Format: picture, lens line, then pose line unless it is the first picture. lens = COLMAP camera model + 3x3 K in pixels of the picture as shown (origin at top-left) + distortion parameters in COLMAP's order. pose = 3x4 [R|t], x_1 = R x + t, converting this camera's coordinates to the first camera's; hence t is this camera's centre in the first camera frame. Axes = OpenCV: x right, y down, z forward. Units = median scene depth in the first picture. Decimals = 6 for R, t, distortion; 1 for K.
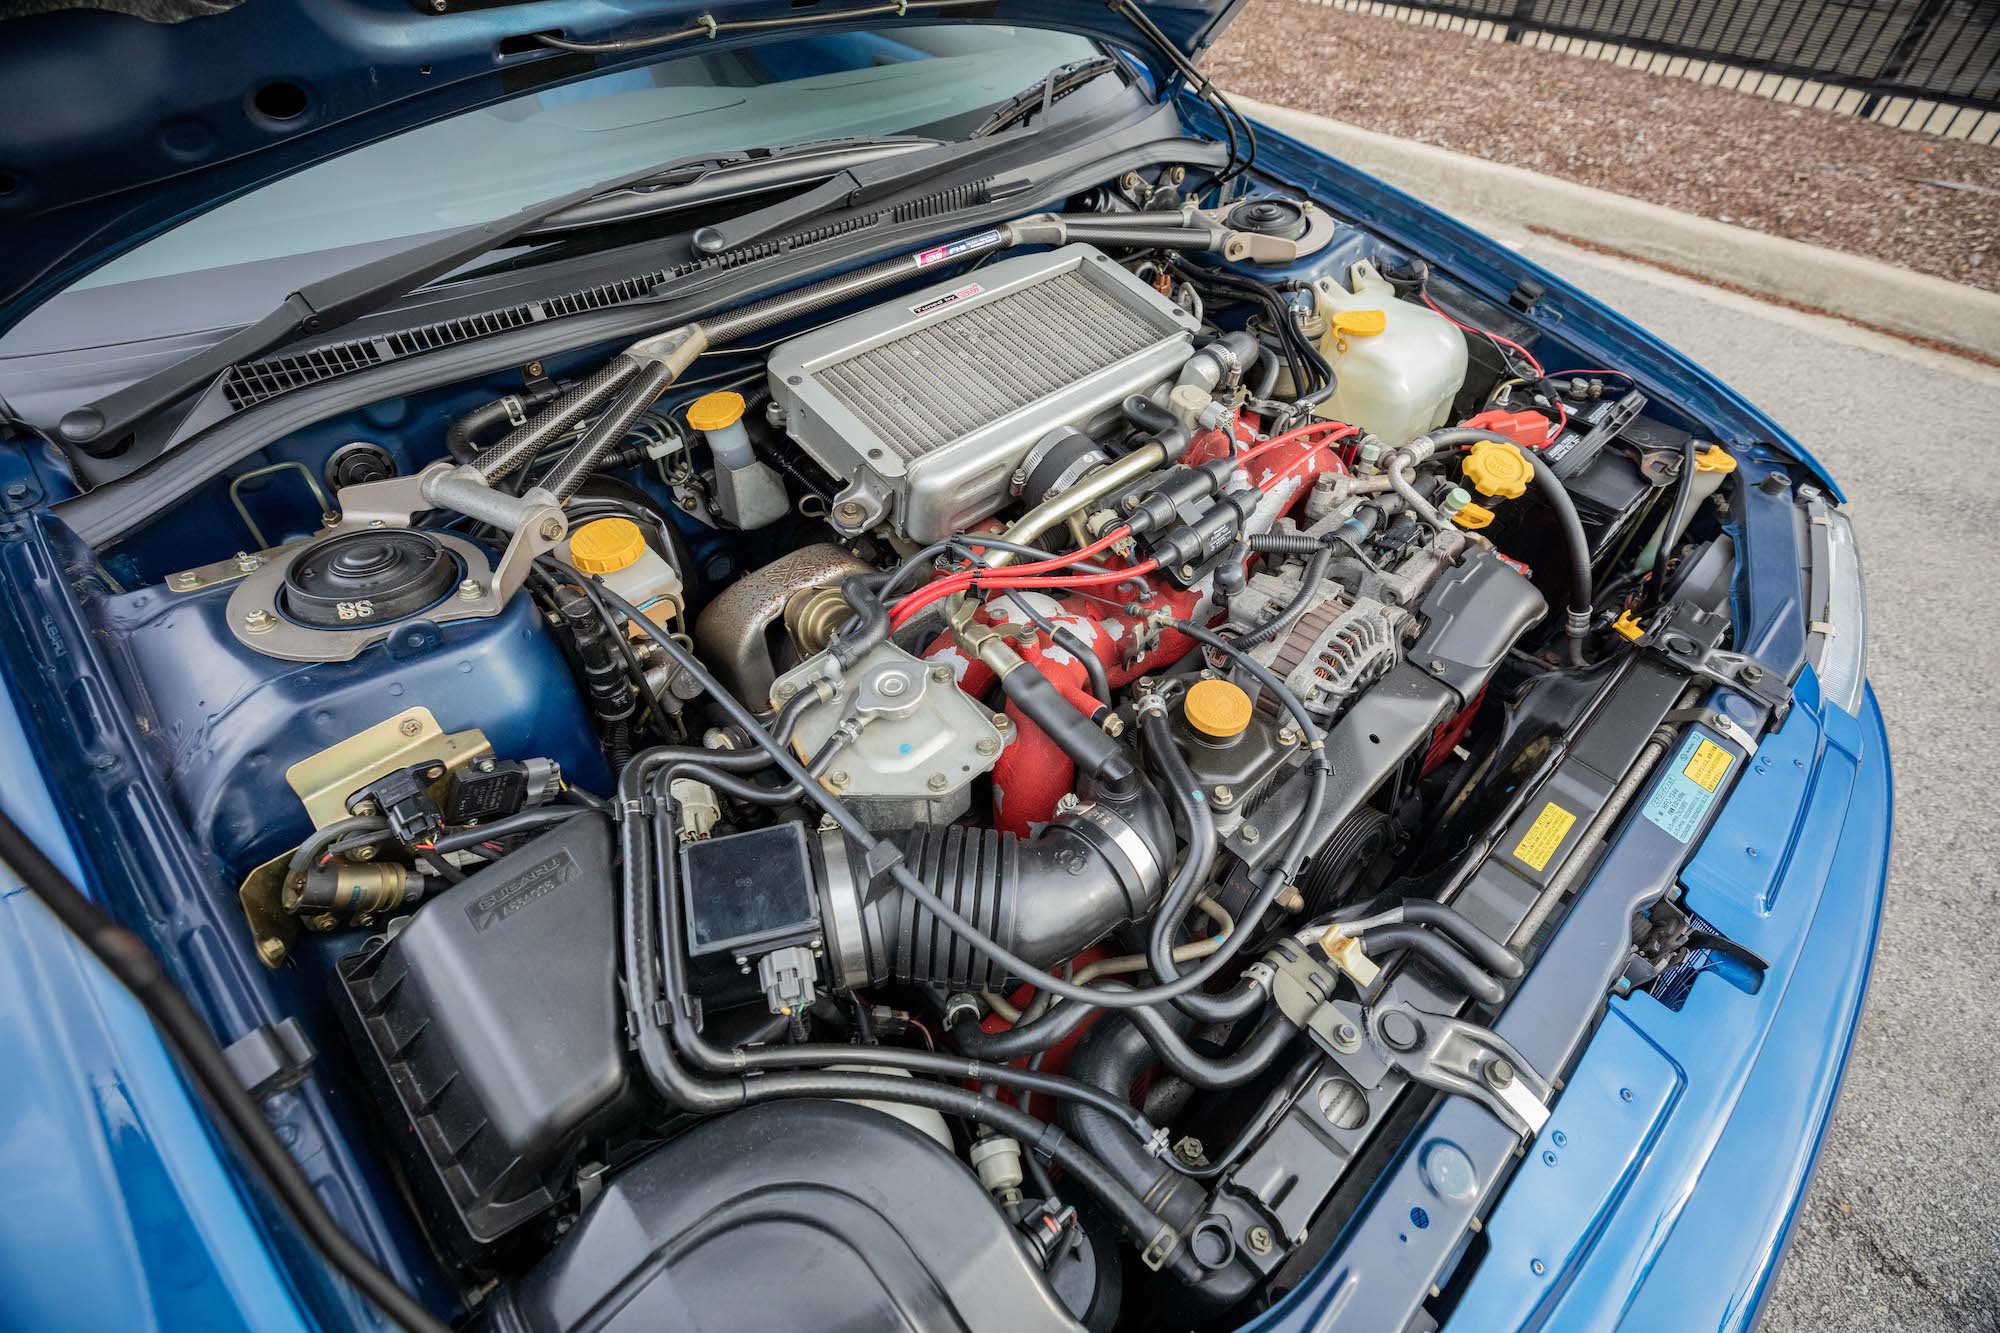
lens RADIAL K [[909.6, 0, 1002.4], [0, 909.6, 672.1], [0, 0, 1]] dist [-0.033595, 0.000316]
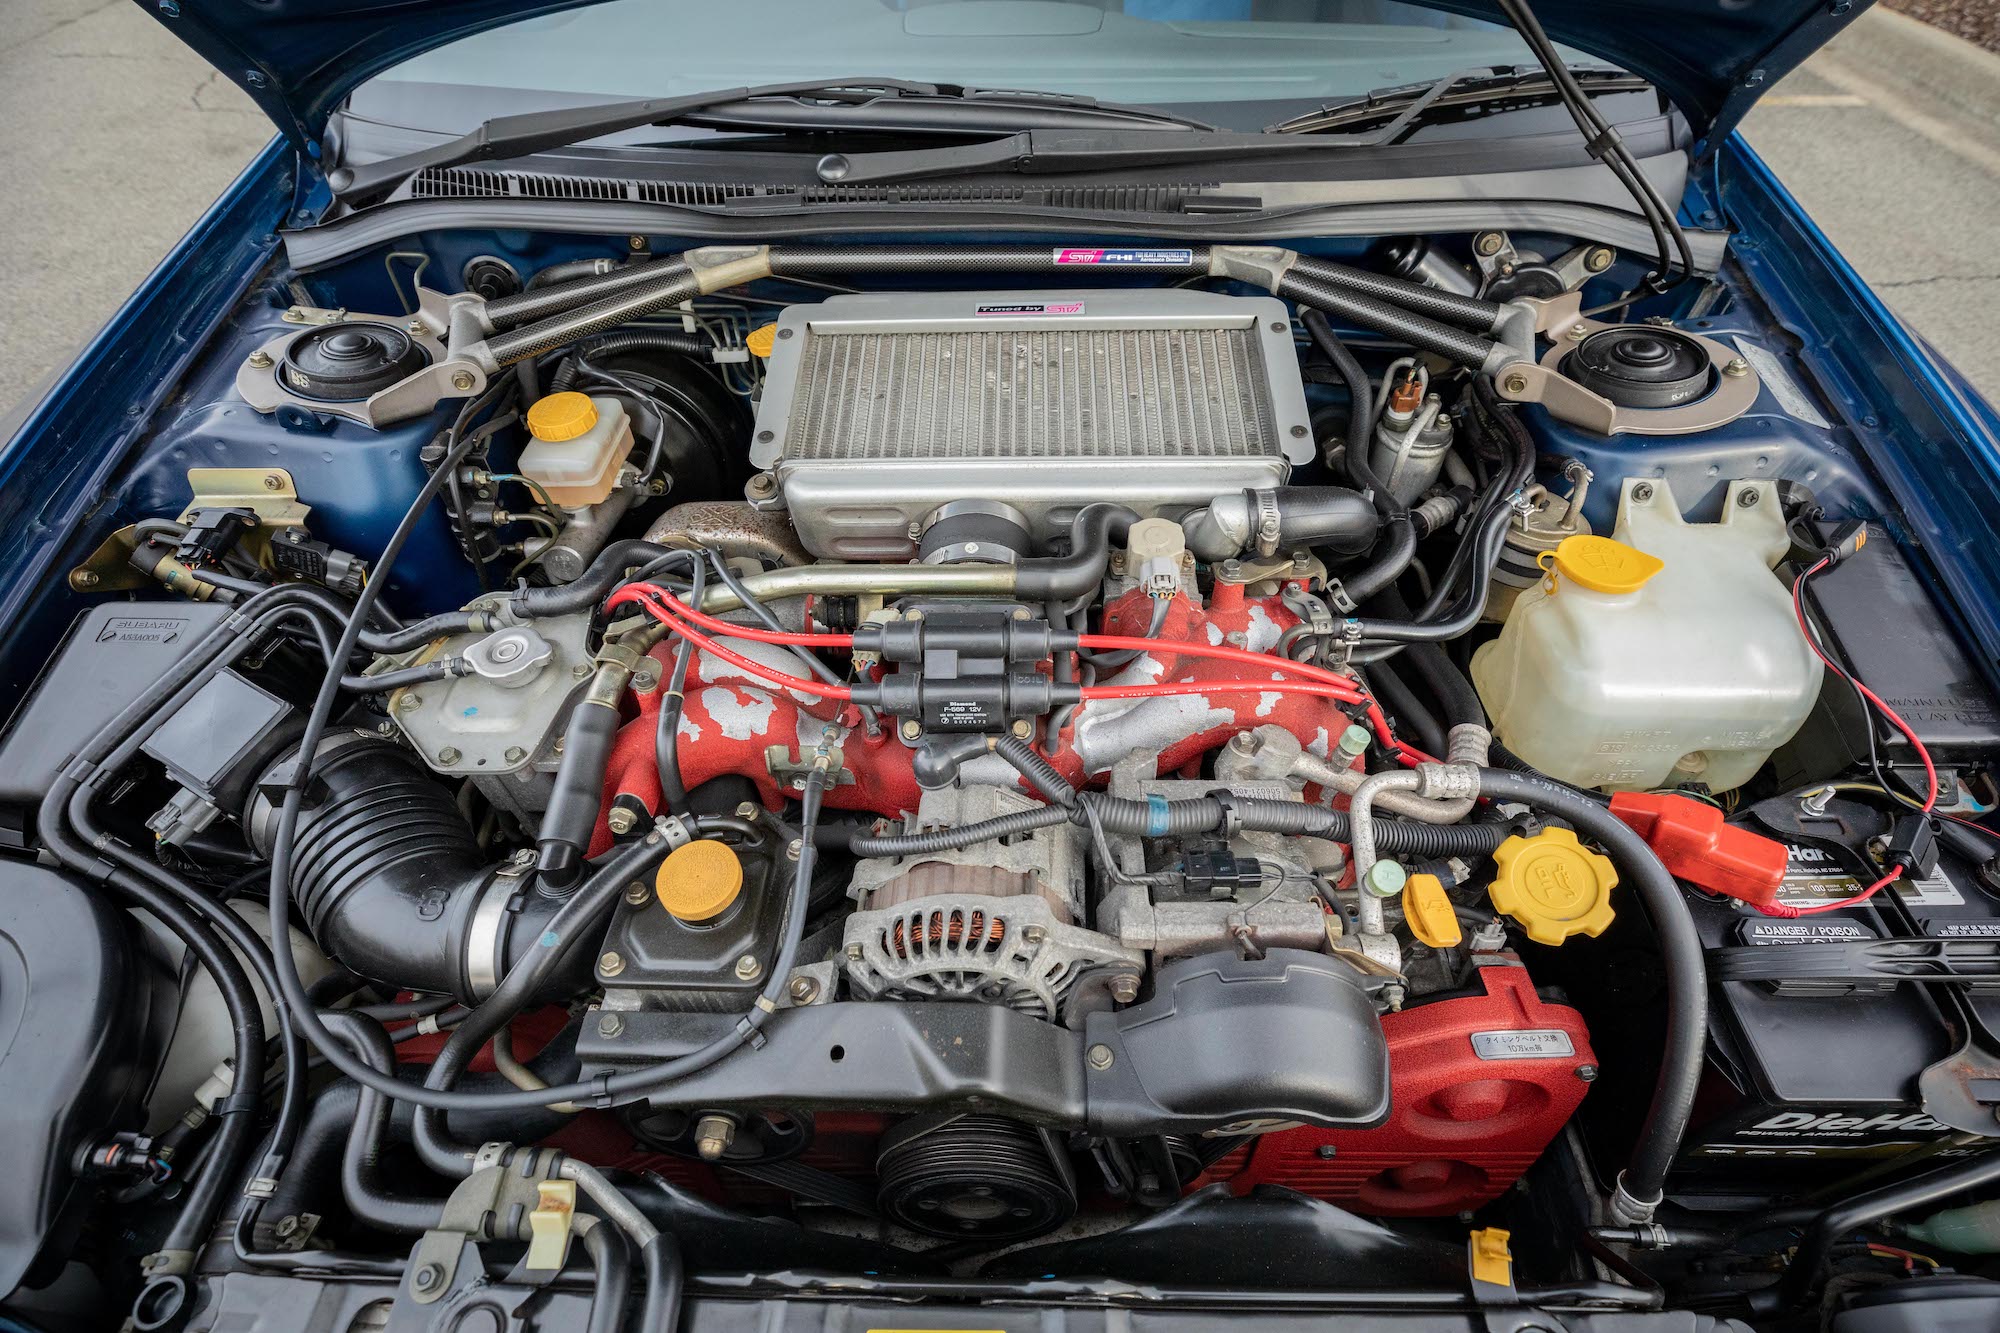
lens RADIAL K [[940.3, 0, 996.8], [0, 940.3, 673.5], [0, 0, 1]] dist [-0.030938, 0.000499]
pose [[0.710063, 0.507724, -0.487880, 0.577402], [-0.482094, 0.855555, 0.188711, -0.312304], [0.513221, 0.101208, 0.852268, 0.328511]]
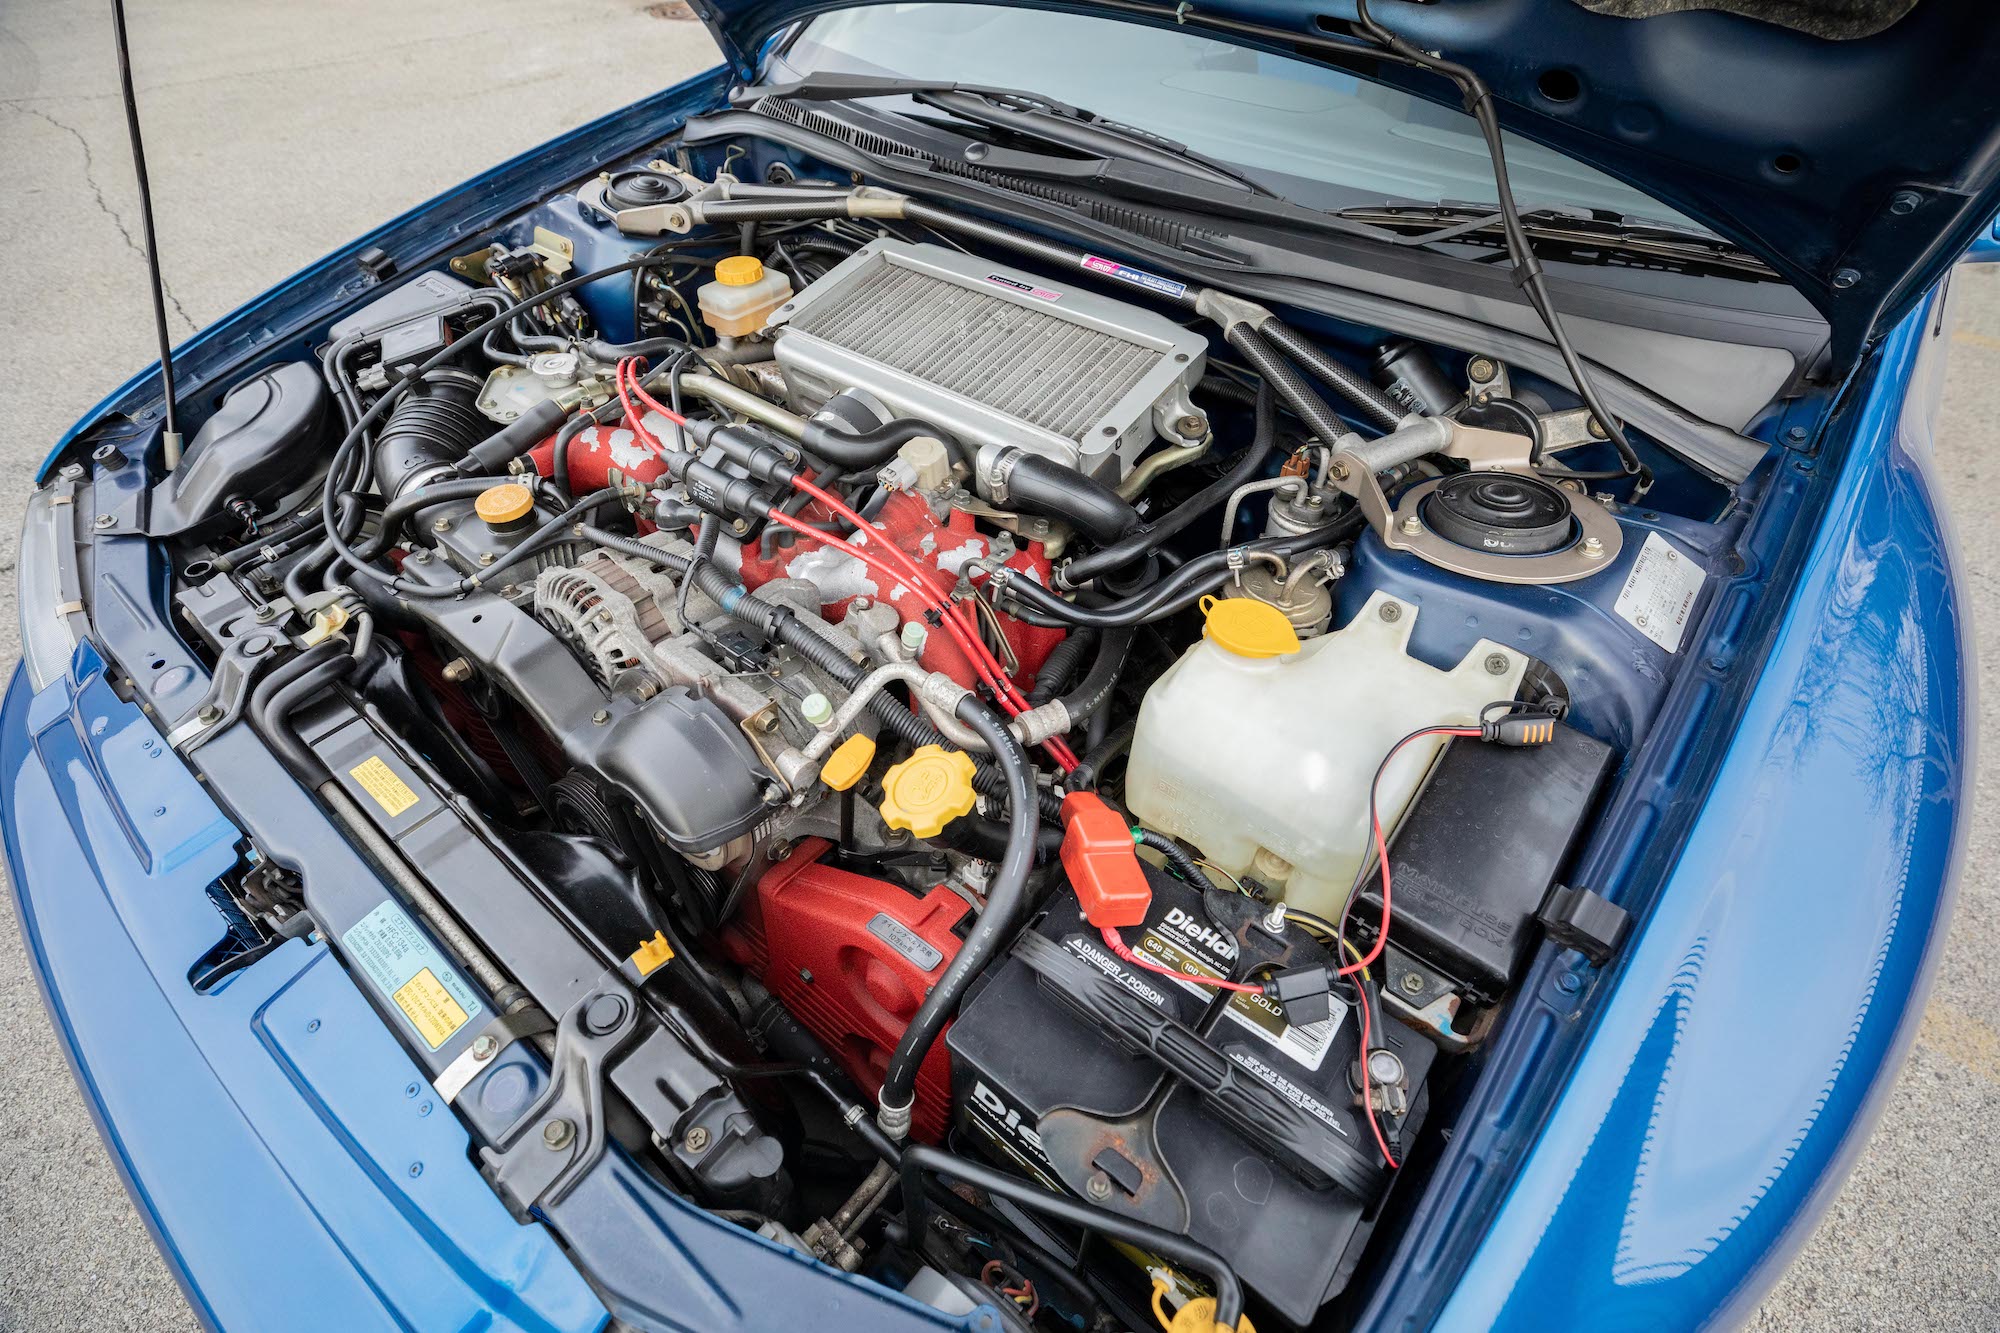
lens RADIAL K [[909.6, 0, 1002.4], [0, 909.6, 672.1], [0, 0, 1]] dist [-0.033595, 0.000316]
pose [[0.138241, 0.695527, -0.705075, 1.073706], [-0.711201, 0.565165, 0.418069, -0.654941], [0.689262, 0.443656, 0.572789, 0.685083]]
